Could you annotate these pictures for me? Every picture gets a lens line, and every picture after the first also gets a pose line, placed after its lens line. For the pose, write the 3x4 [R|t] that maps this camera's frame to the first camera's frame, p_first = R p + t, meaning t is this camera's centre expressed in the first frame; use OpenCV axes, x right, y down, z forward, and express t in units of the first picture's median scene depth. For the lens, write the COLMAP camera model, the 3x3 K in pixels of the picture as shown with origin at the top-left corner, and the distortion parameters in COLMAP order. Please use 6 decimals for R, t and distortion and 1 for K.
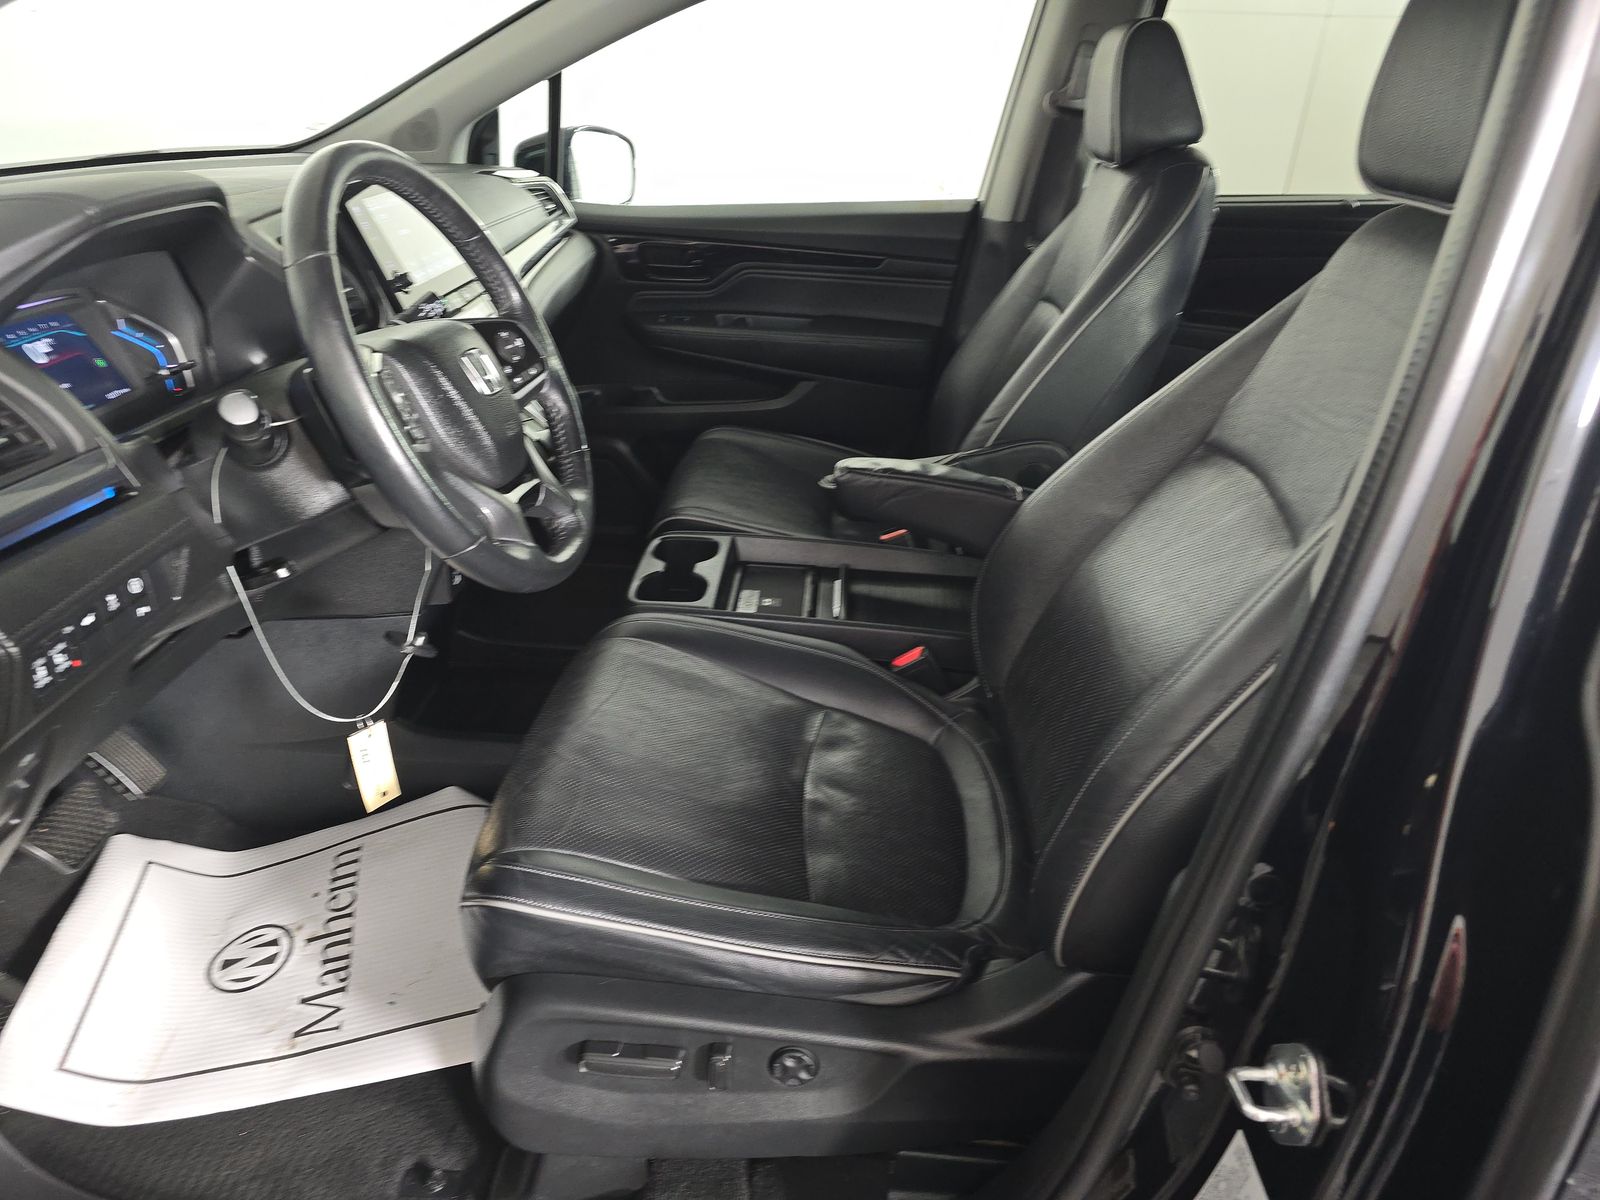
lens RADIAL K [[1073.5, 0, 803.1], [0, 1073.5, 607.1], [0, 0, 1]] dist [0.040469, -0.003279]
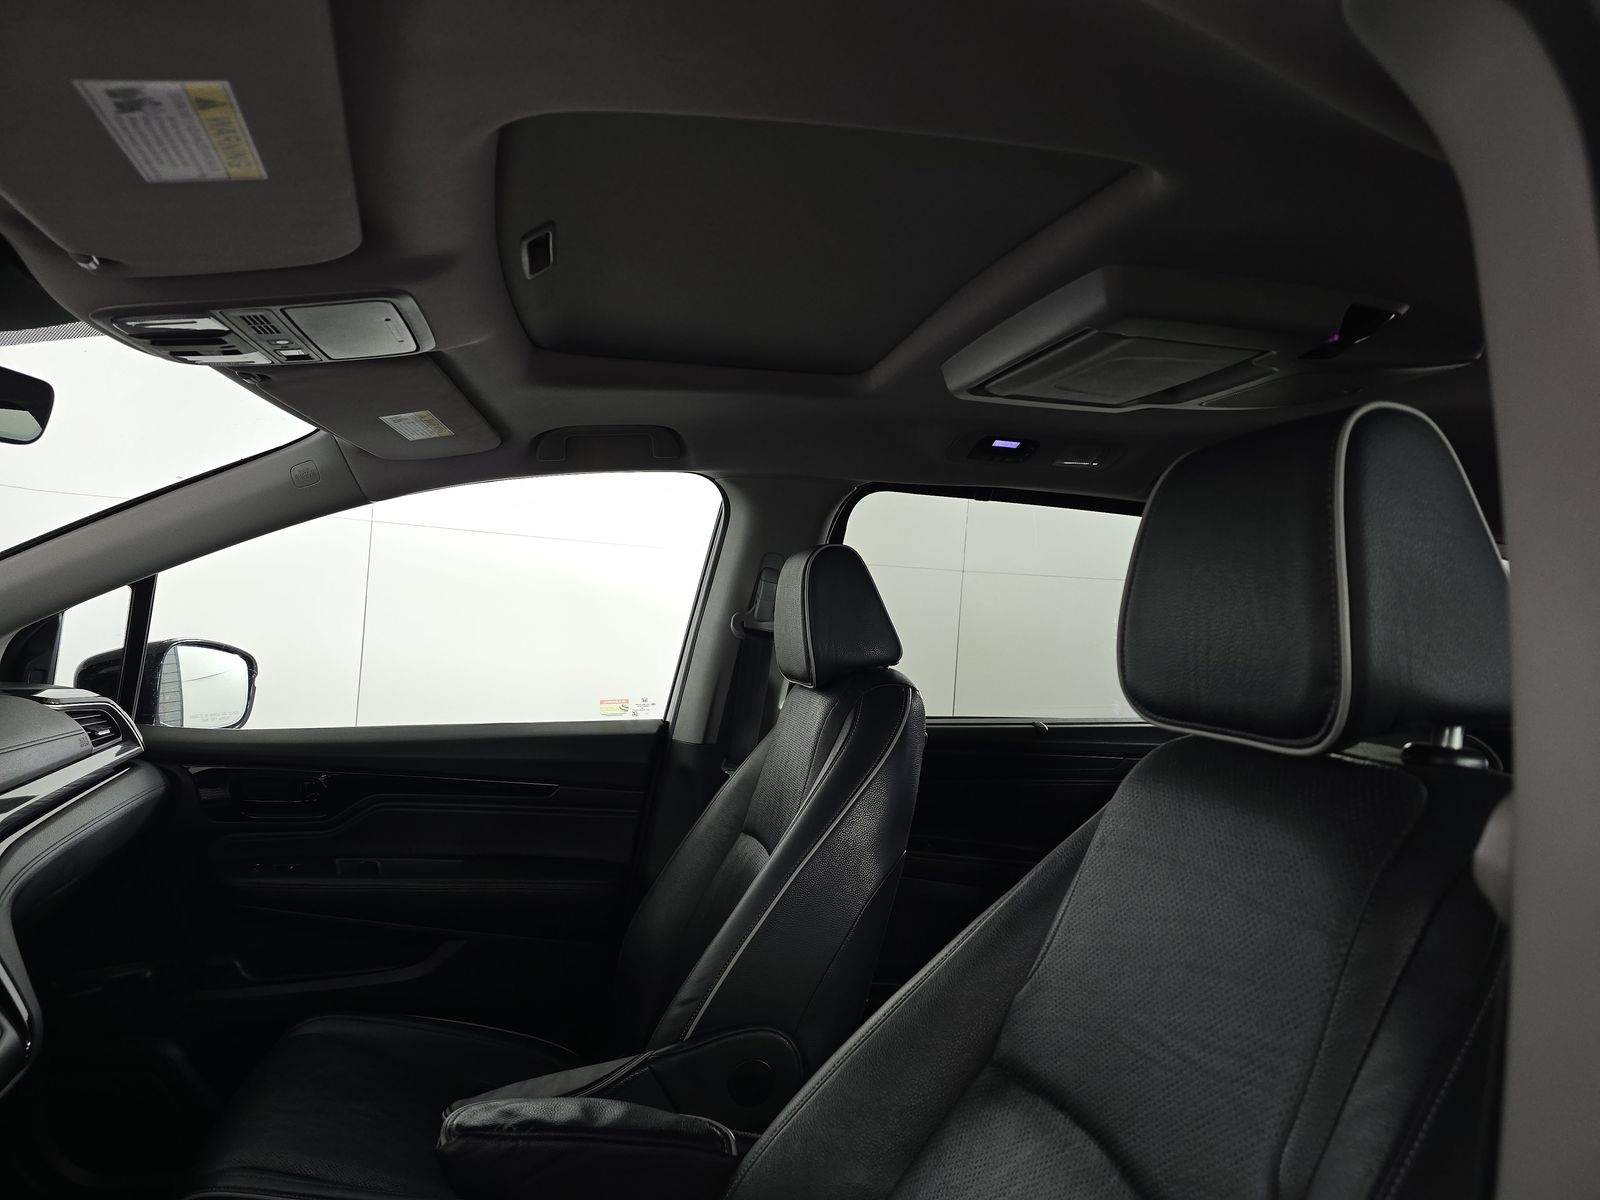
lens RADIAL K [[1073.5, 0, 802.8], [0, 1073.5, 603.6], [0, 0, 1]] dist [0.040469, -0.003279]
pose [[0.964653, 0.024117, 0.262419, 0.040497], [0.095563, 0.896007, -0.433634, -0.074661], [-0.245587, 0.443384, 0.862031, 0.182924]]
